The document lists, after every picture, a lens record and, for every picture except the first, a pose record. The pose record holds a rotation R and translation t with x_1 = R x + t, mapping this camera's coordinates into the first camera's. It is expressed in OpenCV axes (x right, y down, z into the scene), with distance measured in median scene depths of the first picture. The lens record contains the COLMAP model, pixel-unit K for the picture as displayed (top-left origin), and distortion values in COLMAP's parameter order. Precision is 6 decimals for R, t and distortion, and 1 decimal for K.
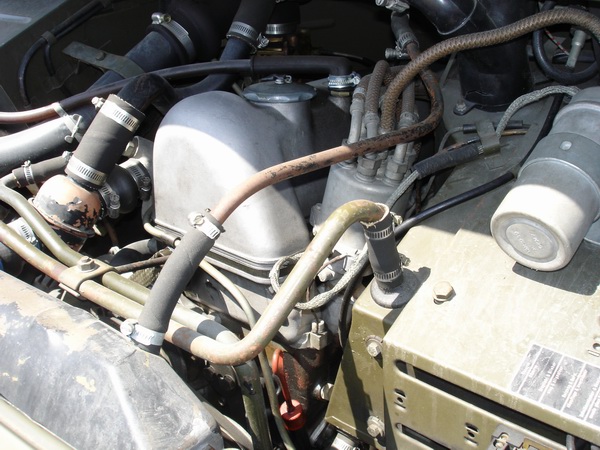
lens RADIAL K [[673.0, 0, 301.2], [0, 673.0, 222.9], [0, 0, 1]] dist [-0.099283, 0.000000]
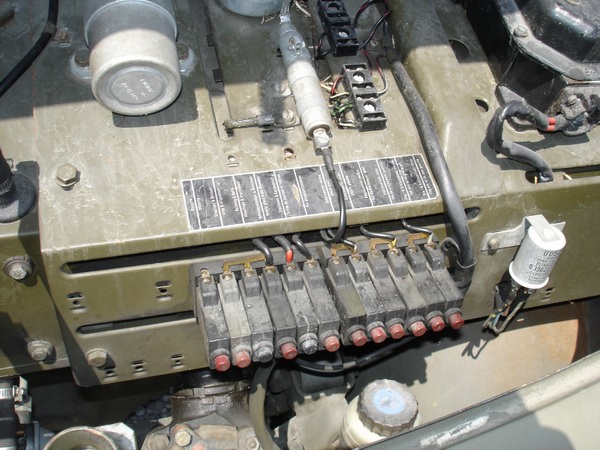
lens RADIAL K [[673.0, 0, 301.0], [0, 673.0, 228.1], [0, 0, 1]] dist [-0.099283, 0.000000]
pose [[0.555162, -0.458138, 0.694194, -0.298597], [0.294017, 0.888836, 0.351461, -0.063588], [-0.778042, 0.008987, 0.628148, 0.201332]]
